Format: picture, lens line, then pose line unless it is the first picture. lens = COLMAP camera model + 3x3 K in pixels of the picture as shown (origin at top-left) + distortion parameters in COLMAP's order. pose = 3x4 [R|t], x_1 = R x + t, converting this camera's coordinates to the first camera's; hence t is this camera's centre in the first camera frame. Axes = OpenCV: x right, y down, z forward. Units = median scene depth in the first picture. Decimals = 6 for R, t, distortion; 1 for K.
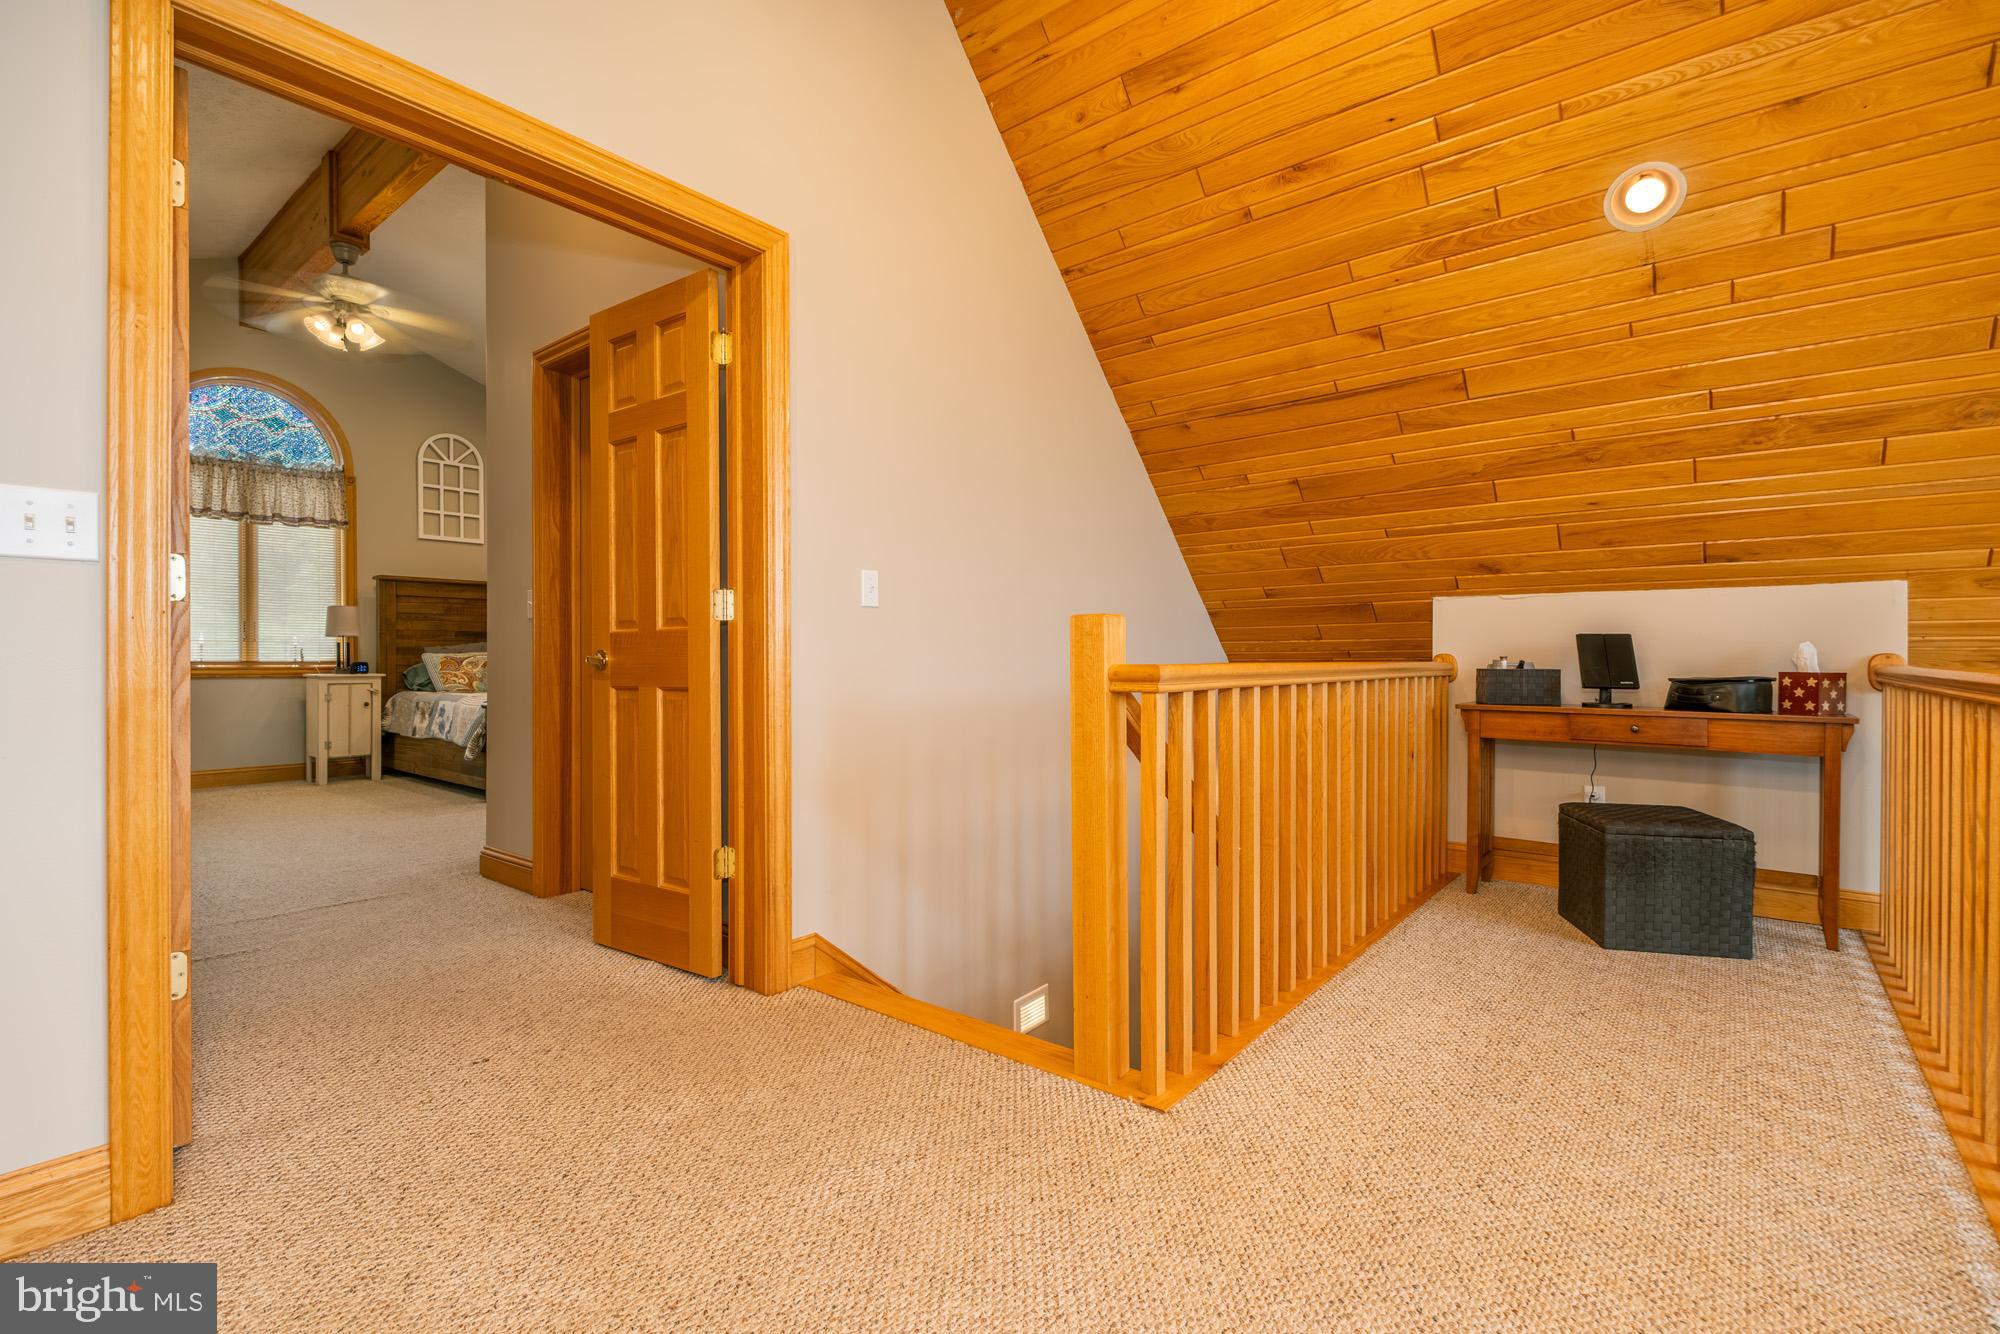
lens RADIAL K [[892.7, 0, 1000.0], [0, 892.7, 667.0], [0, 0, 1]] dist [0.001600, 0.000139]
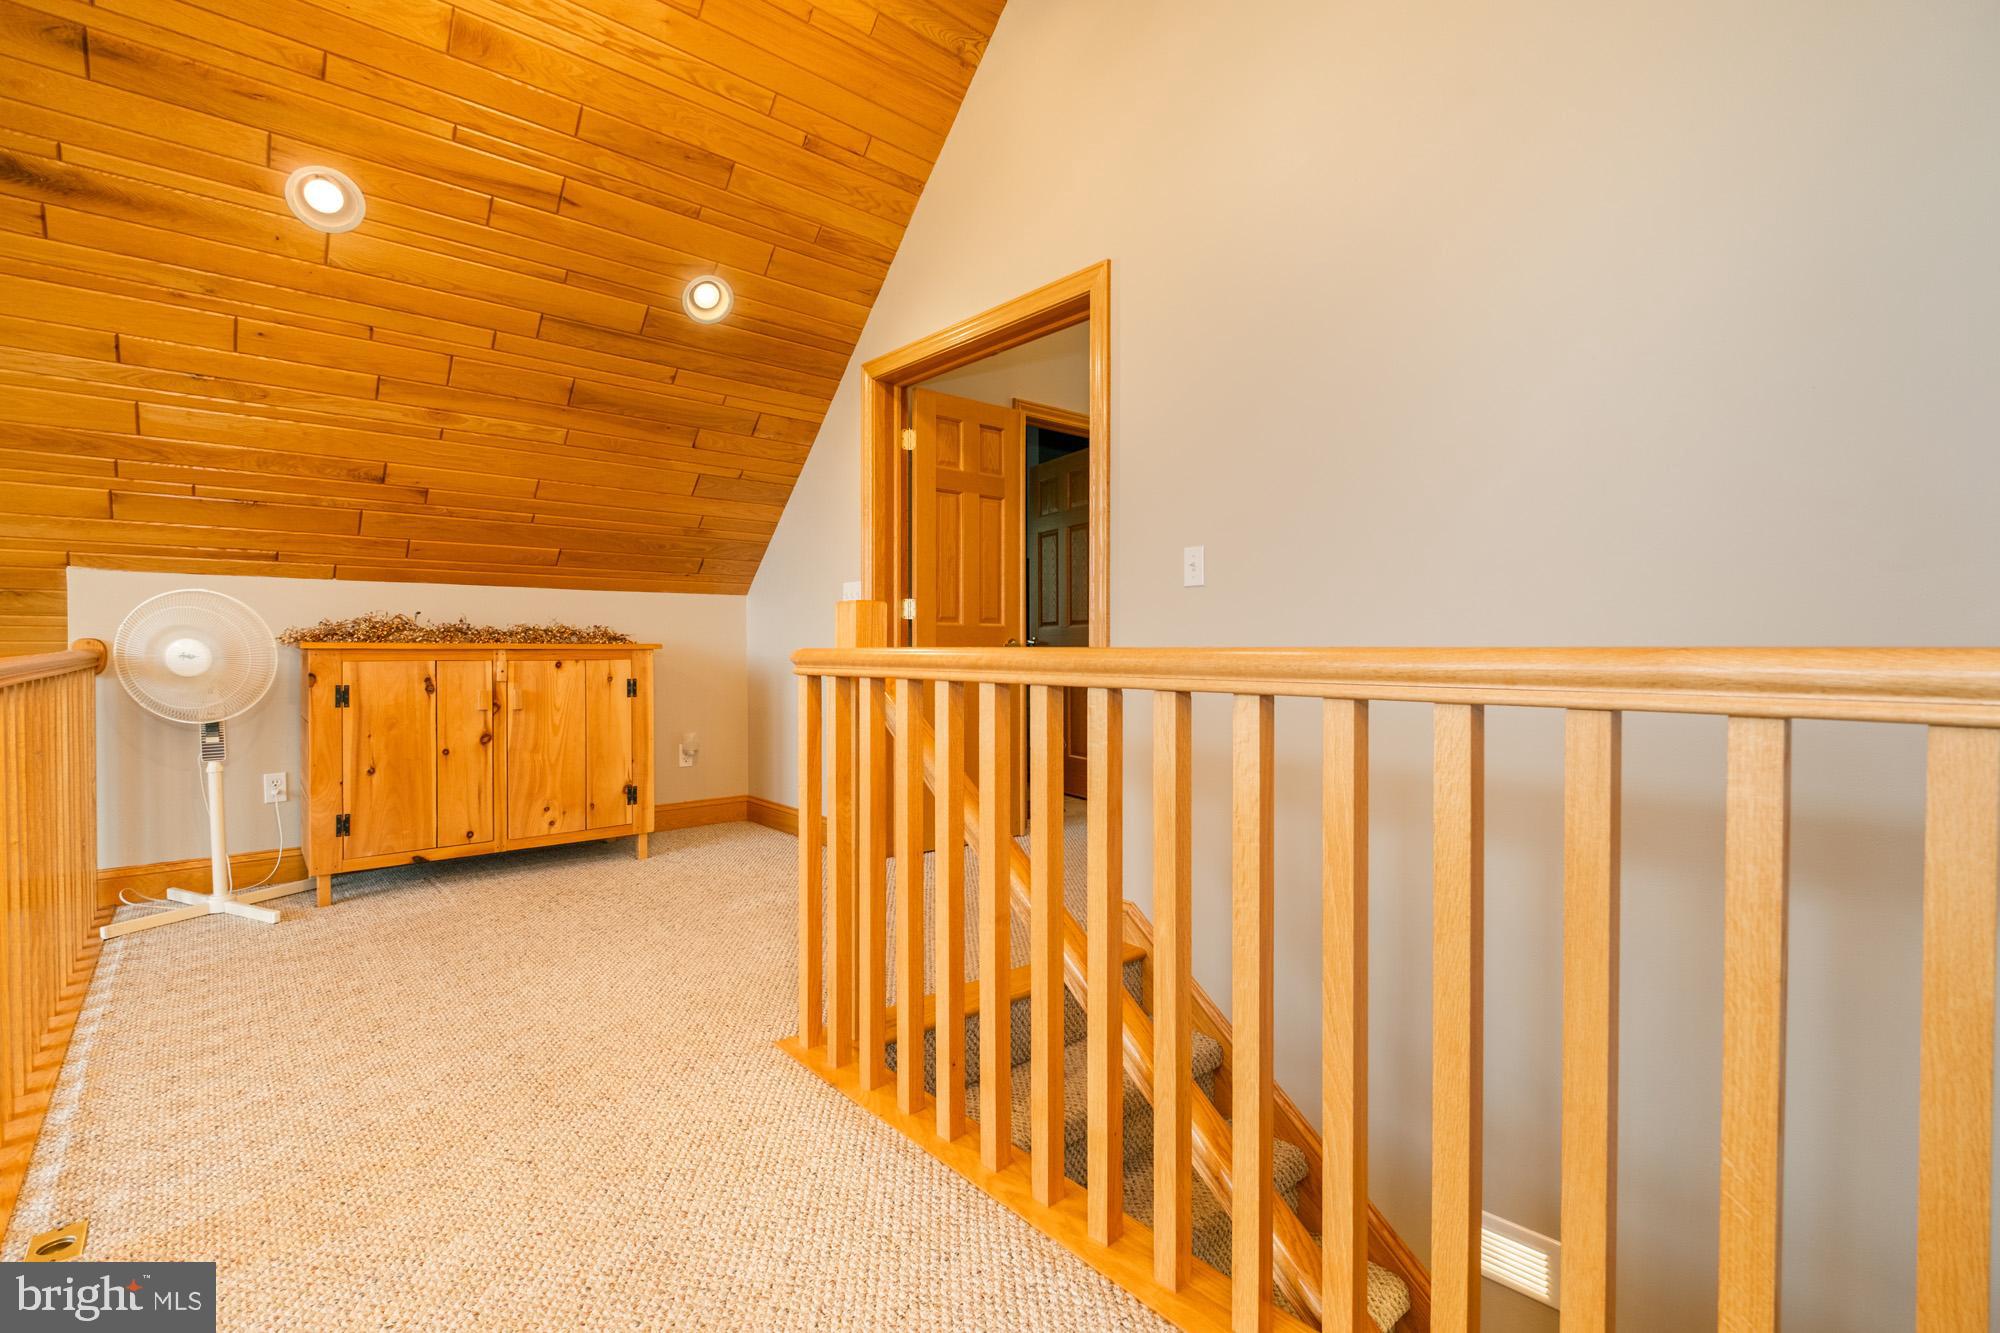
lens RADIAL K [[904.6, 0, 1000.0], [0, 904.6, 666.5], [0, 0, 1]] dist [-0.001262, -0.000137]
pose [[-0.160316, 0.020450, -0.986854, 1.062688], [-0.000928, 0.999782, 0.020869, -0.003926], [0.987065, 0.004261, -0.160262, 1.235675]]
